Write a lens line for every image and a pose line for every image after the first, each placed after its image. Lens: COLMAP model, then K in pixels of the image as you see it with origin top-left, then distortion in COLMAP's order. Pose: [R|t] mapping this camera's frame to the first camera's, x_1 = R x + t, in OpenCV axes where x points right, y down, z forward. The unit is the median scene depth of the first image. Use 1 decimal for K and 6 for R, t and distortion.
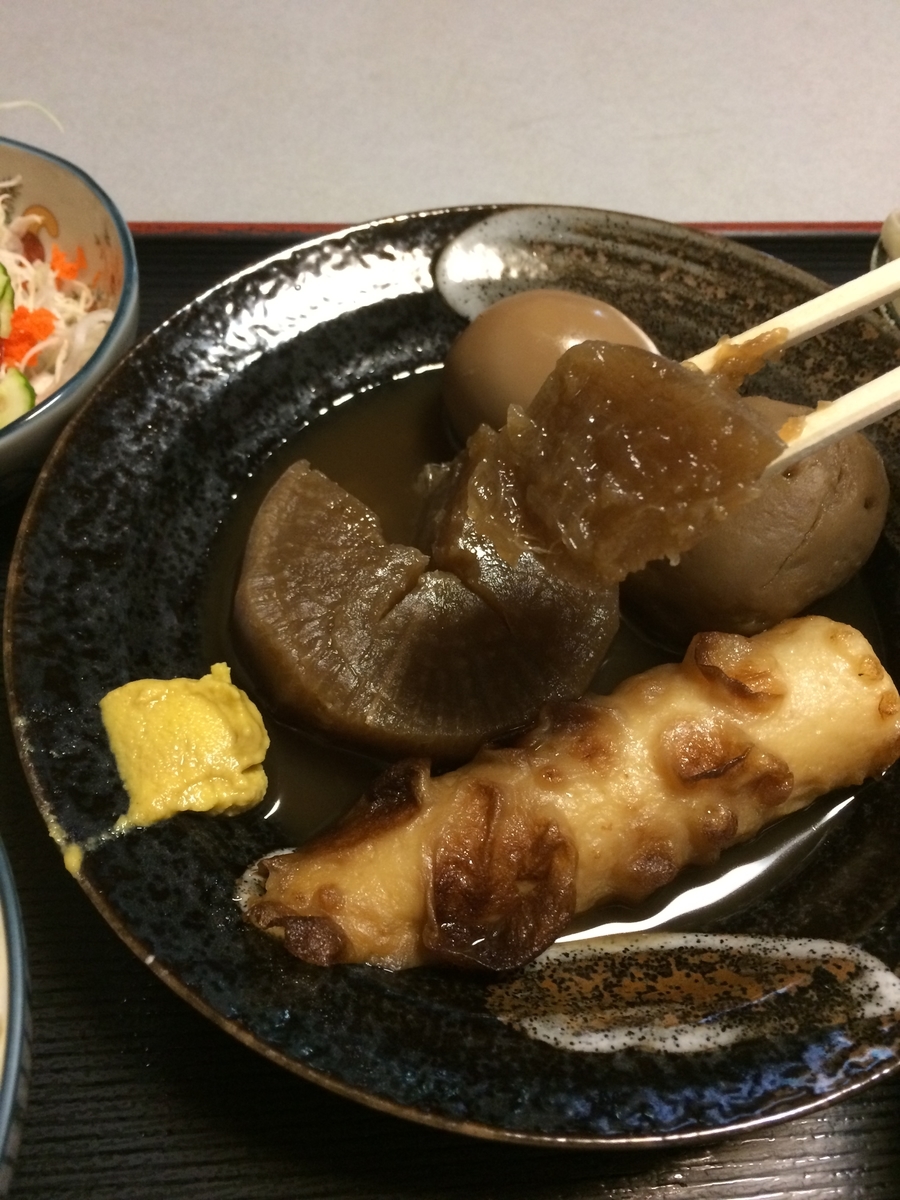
lens RADIAL K [[1034.9, 0, 440.2], [0, 1034.9, 604.4], [0, 0, 1]] dist [0.079770, -0.119994]
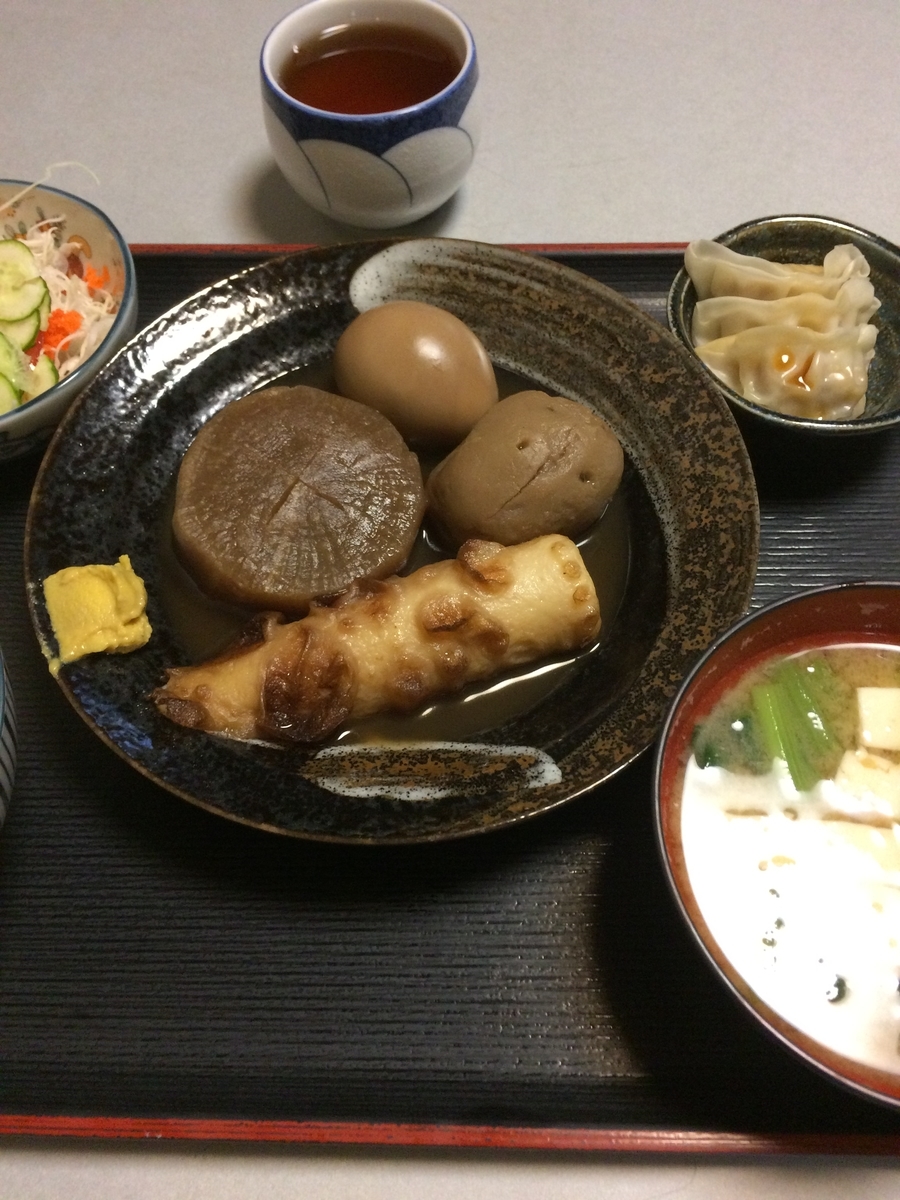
lens RADIAL K [[1034.9, 0, 441.8], [0, 1034.9, 599.8], [0, 0, 1]] dist [0.079770, -0.119994]
pose [[0.992842, 0.039852, -0.112587, 0.364118], [-0.035444, 0.998535, 0.040891, 0.041850], [0.114052, -0.036608, 0.992800, -0.465574]]
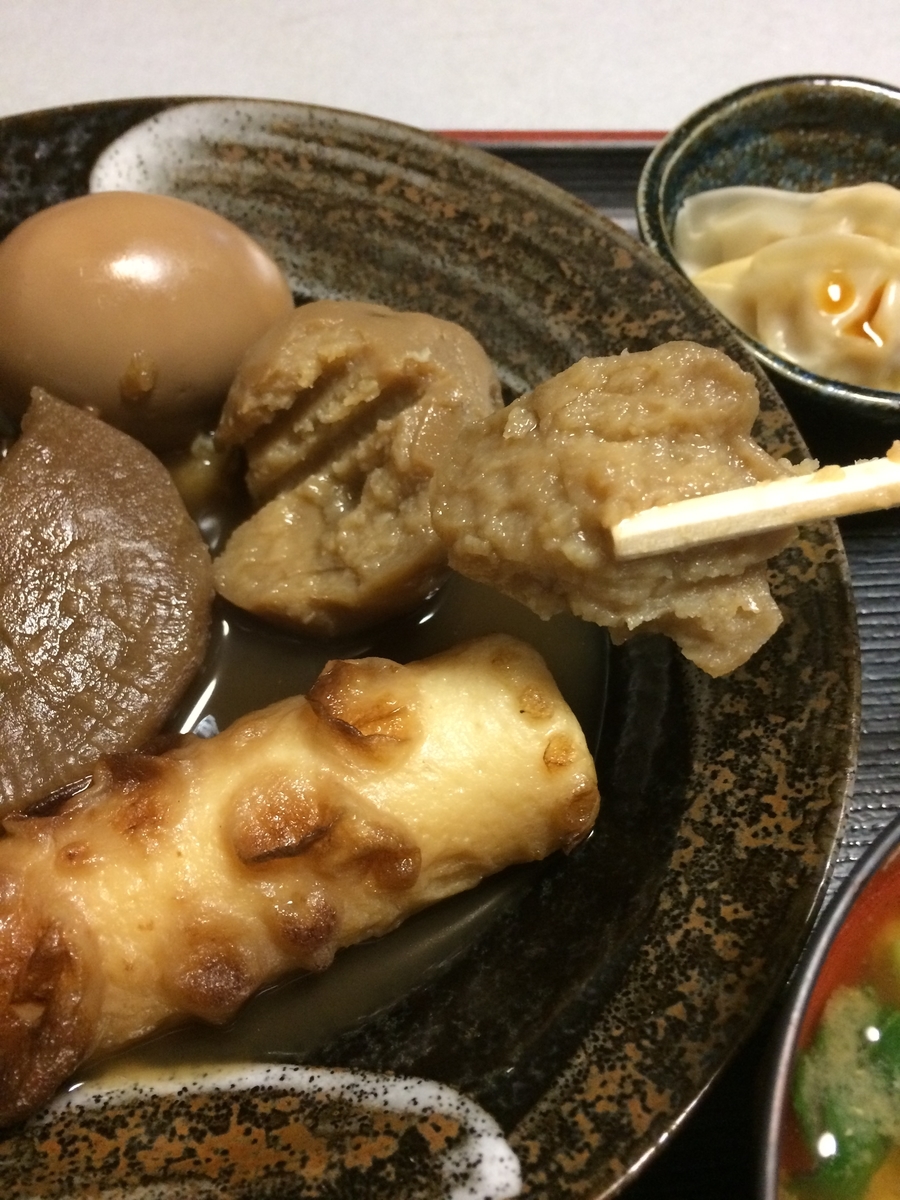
lens RADIAL K [[1034.9, 0, 434.5], [0, 1034.9, 604.7], [0, 0, 1]] dist [0.079770, -0.119994]
pose [[0.999974, 0.001532, -0.007074, 0.330538], [-0.001307, 0.999500, 0.031599, -0.031280], [0.007119, -0.031589, 0.999476, 0.252429]]
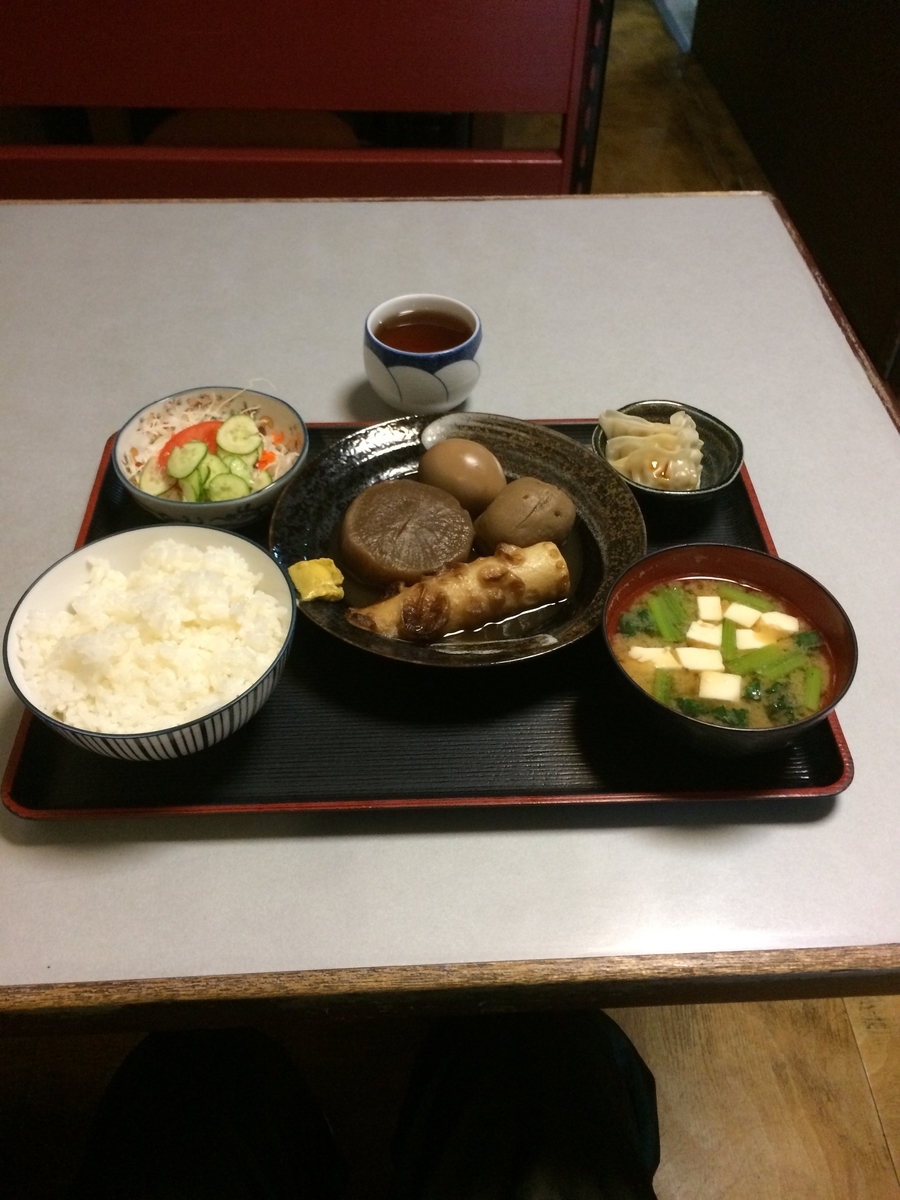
lens RADIAL K [[1034.9, 0, 443.0], [0, 1034.9, 605.8], [0, 0, 1]] dist [0.079770, -0.119994]
pose [[0.998583, -0.008806, -0.052489, 0.225024], [-0.001971, 0.979422, -0.201814, 0.753603], [0.053186, 0.201632, 0.978016, -1.761189]]
